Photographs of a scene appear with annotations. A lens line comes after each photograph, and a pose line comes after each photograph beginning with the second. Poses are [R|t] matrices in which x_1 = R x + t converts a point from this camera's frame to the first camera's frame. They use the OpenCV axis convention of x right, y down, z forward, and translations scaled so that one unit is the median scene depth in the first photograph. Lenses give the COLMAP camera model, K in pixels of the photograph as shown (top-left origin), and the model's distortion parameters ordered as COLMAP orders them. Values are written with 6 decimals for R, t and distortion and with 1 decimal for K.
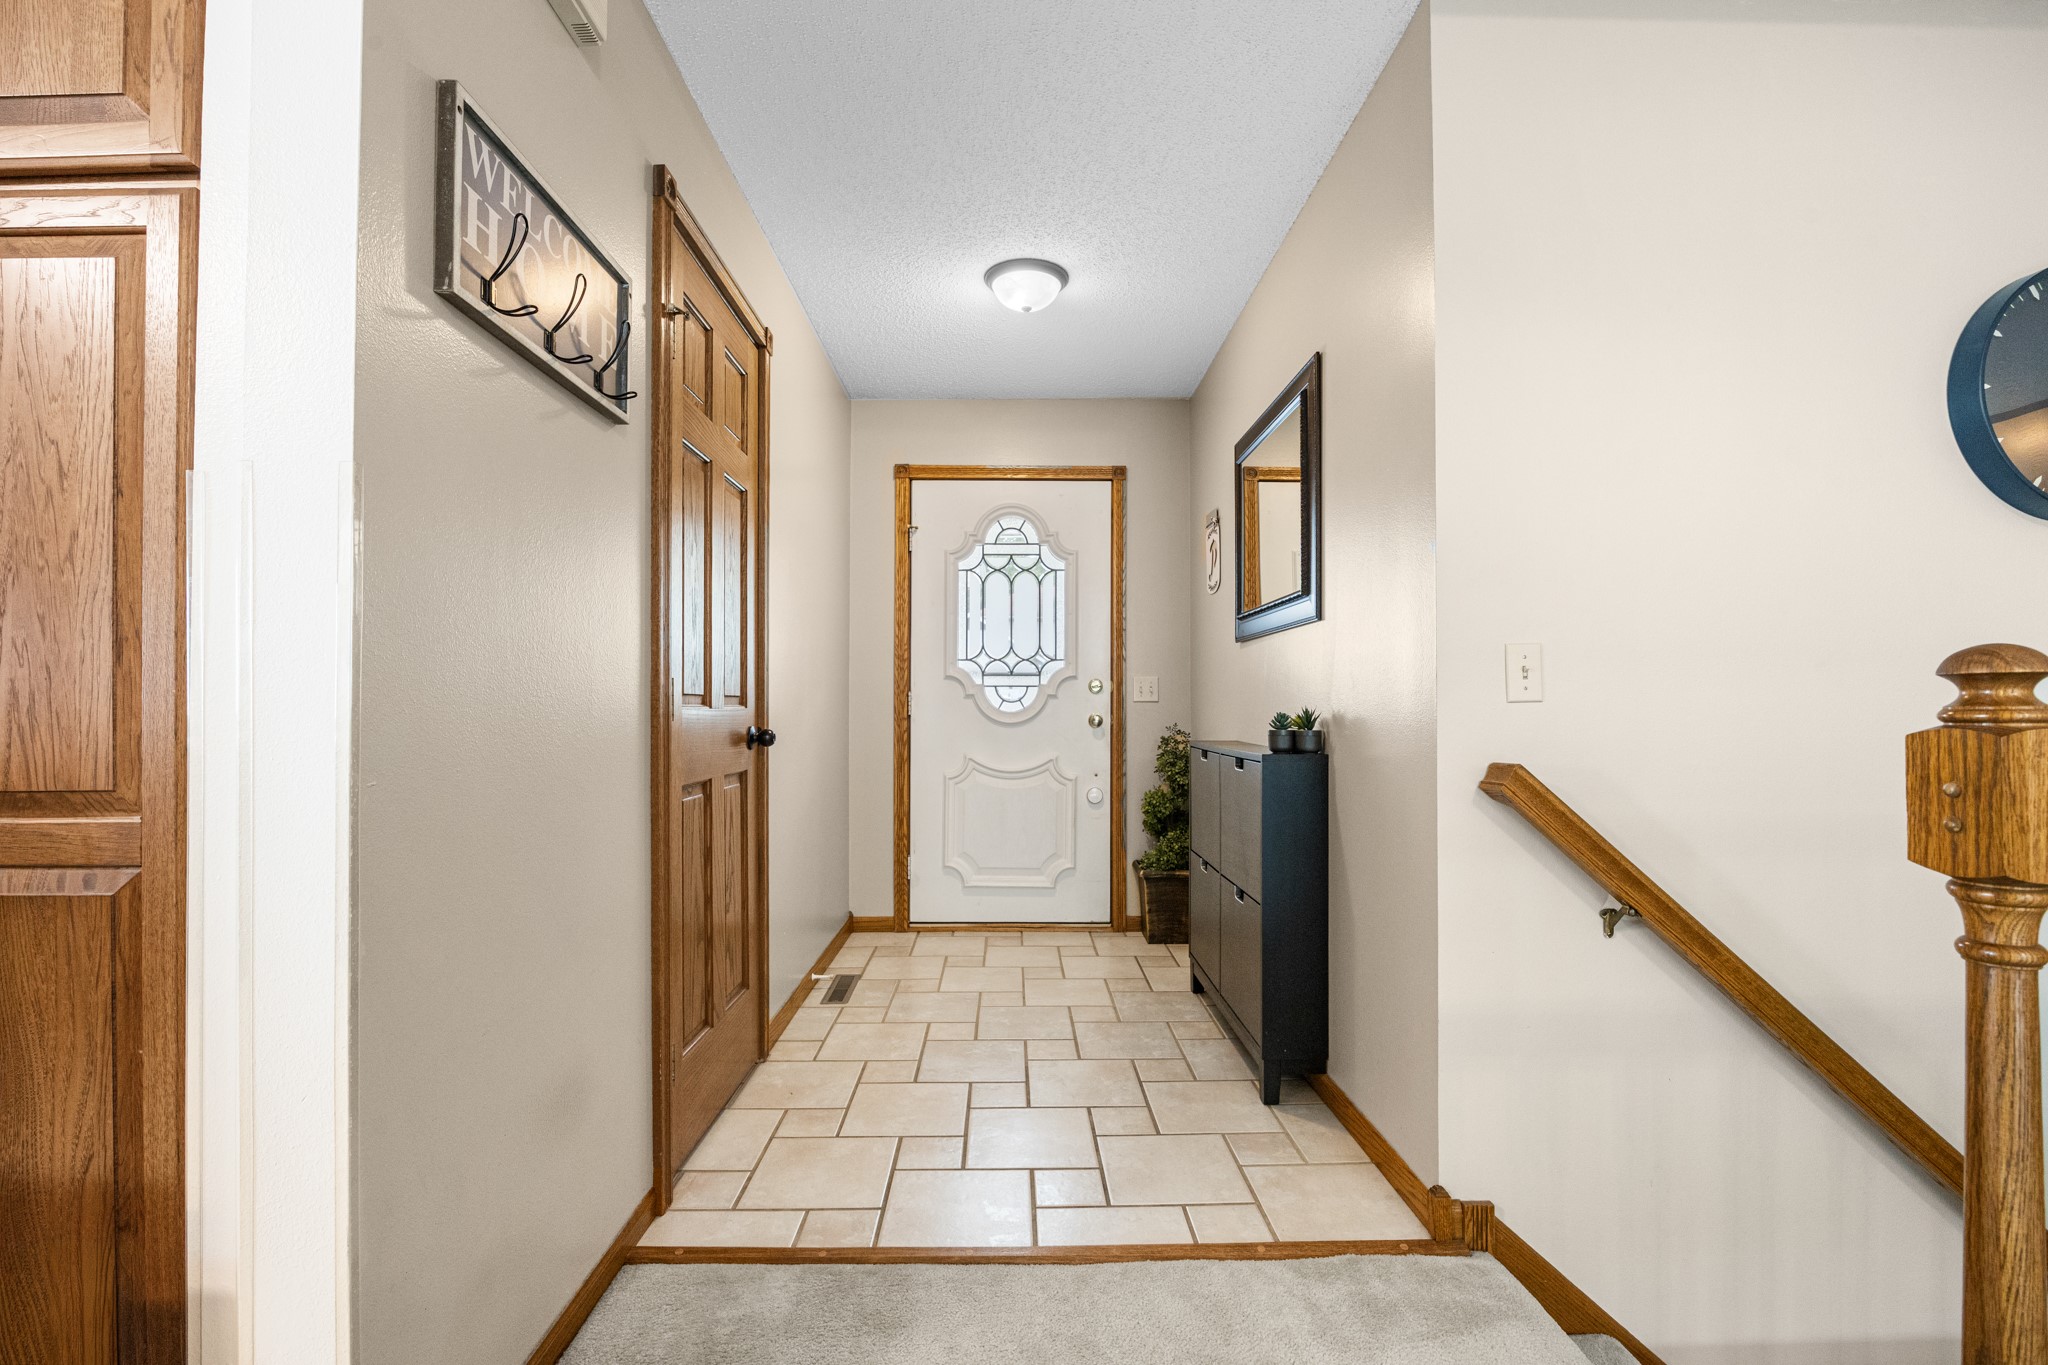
lens RADIAL K [[883.8, 0, 1022.0], [0, 883.8, 699.2], [0, 0, 1]] dist [-0.000489, 0.000098]
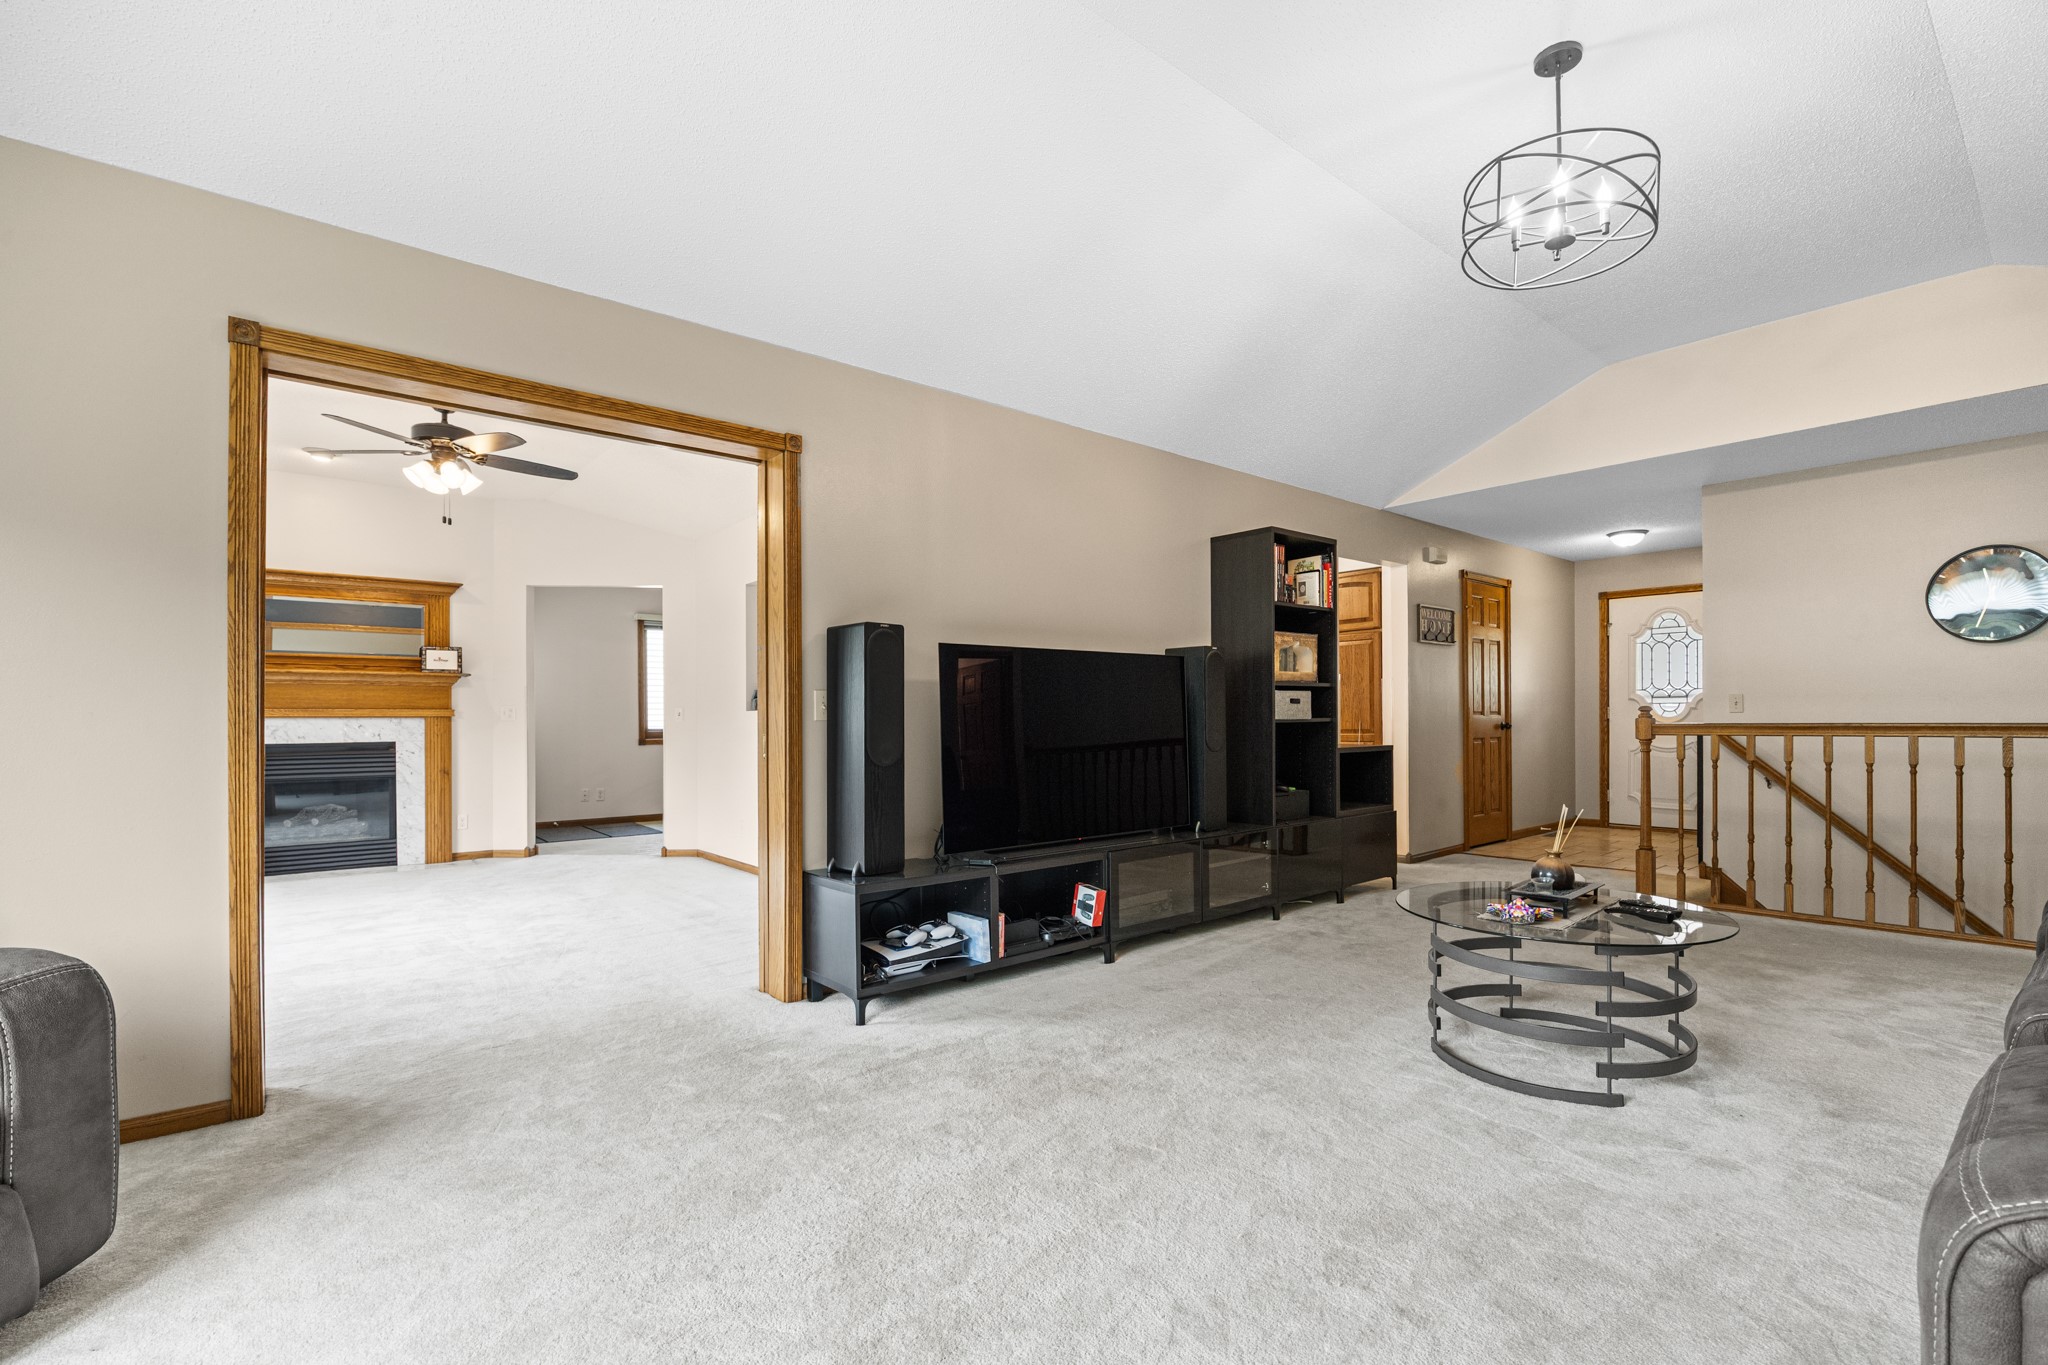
lens RADIAL K [[919.3, 0, 1027.8], [0, 919.3, 712.8], [0, 0, 1]] dist [-0.015879, 0.000557]
pose [[0.621476, -0.007982, -0.783393, 0.666619], [0.012419, 0.999923, -0.000336, -0.010819], [0.783335, -0.009520, 0.621527, -1.288349]]
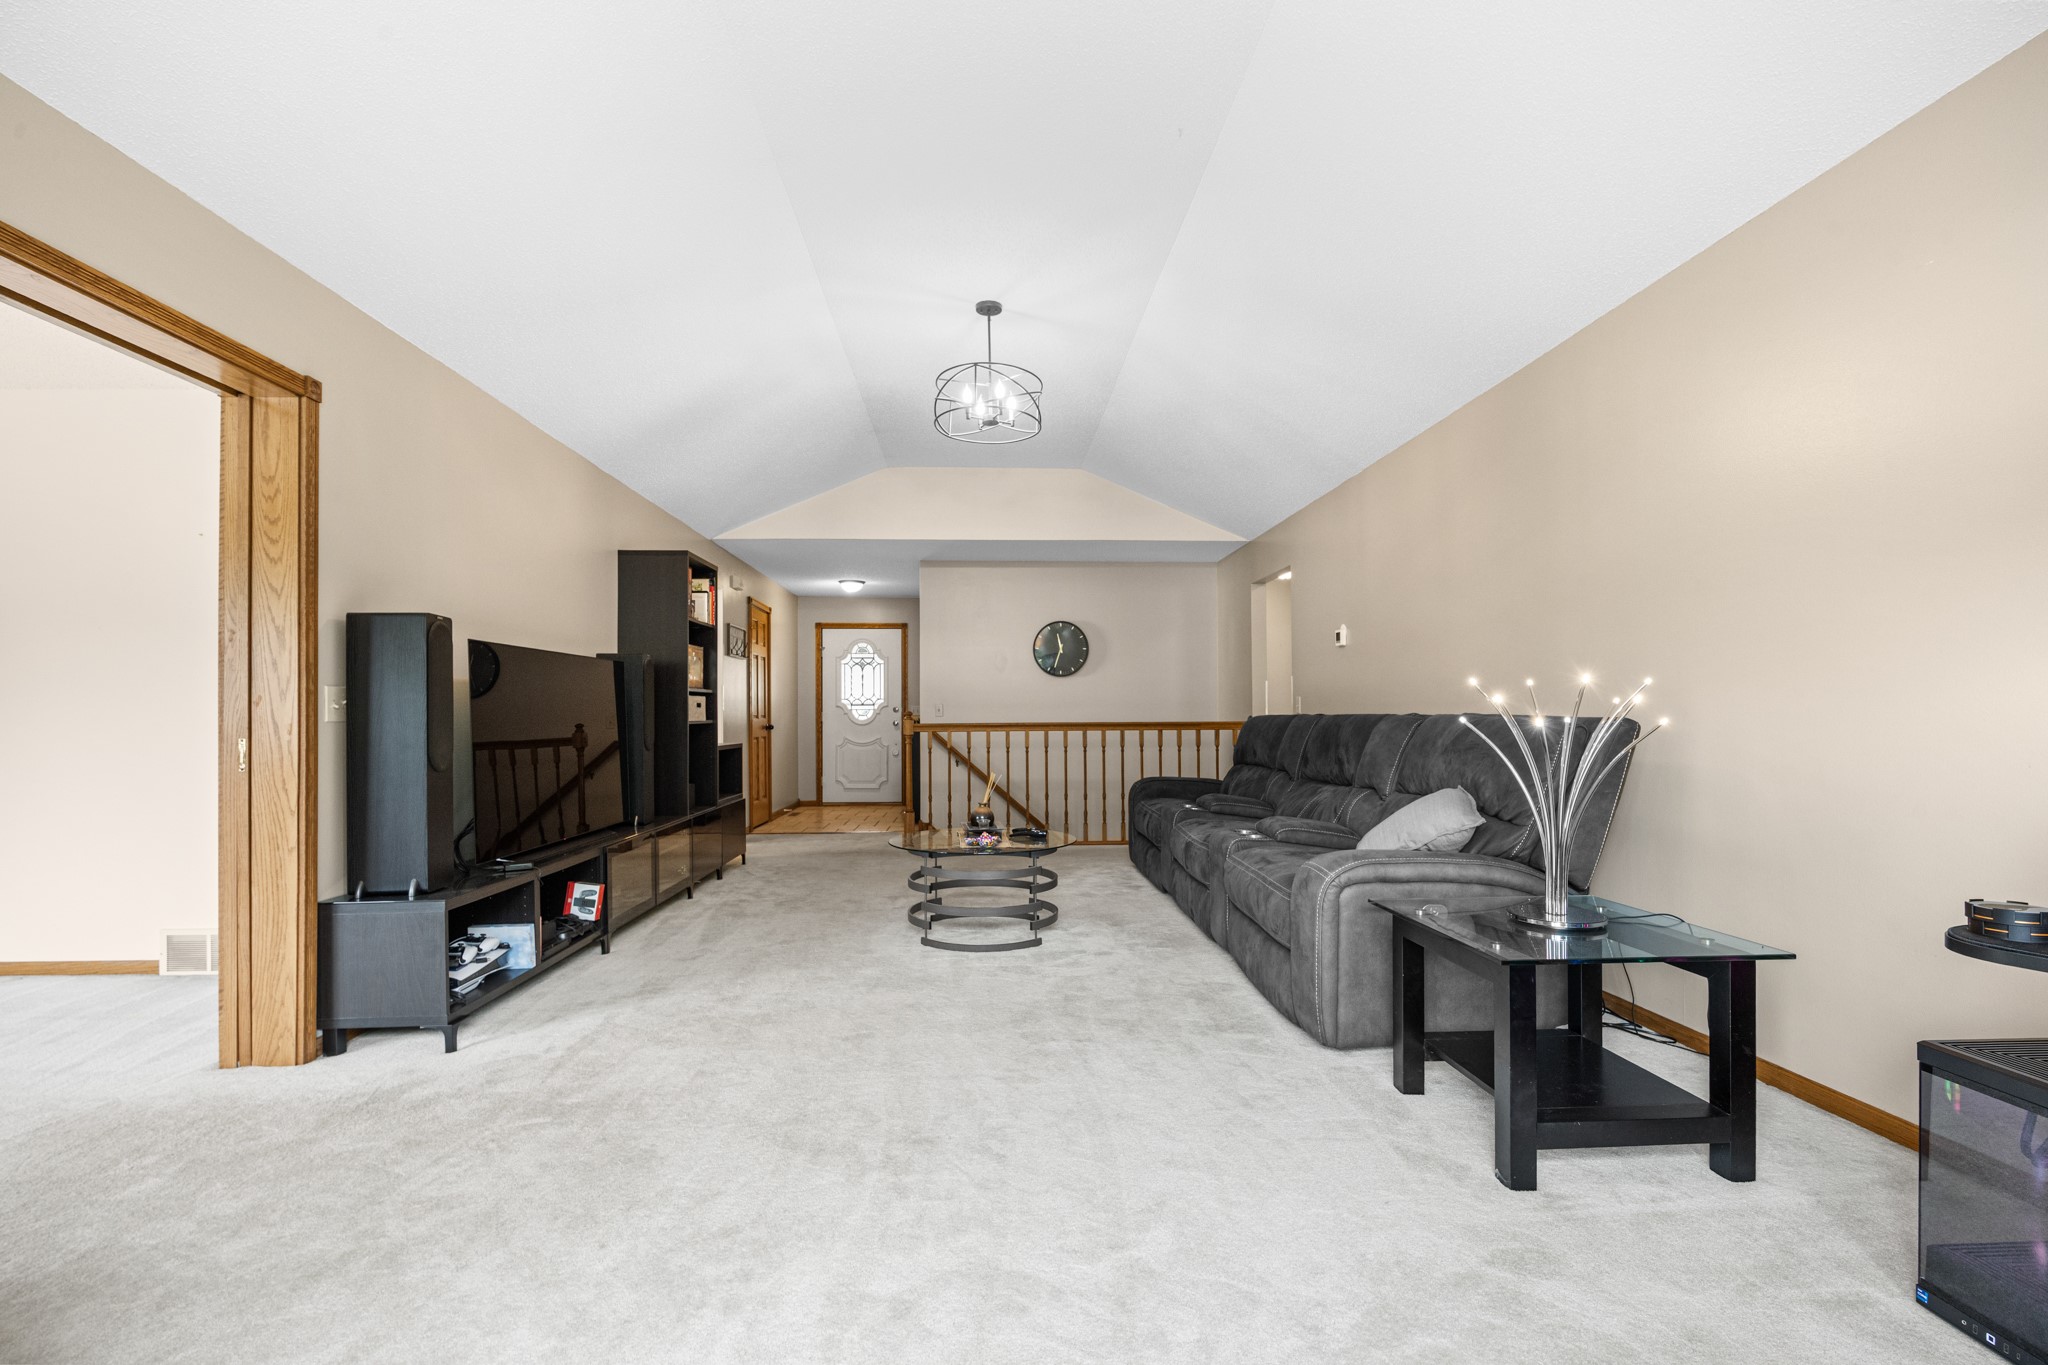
lens RADIAL K [[919.3, 0, 1027.8], [0, 919.3, 712.8], [0, 0, 1]] dist [-0.015879, 0.000557]
pose [[0.999485, -0.005205, 0.031653, 0.382170], [0.005080, 0.999979, 0.004044, -0.014237], [-0.031673, -0.003881, 0.999491, -1.663567]]
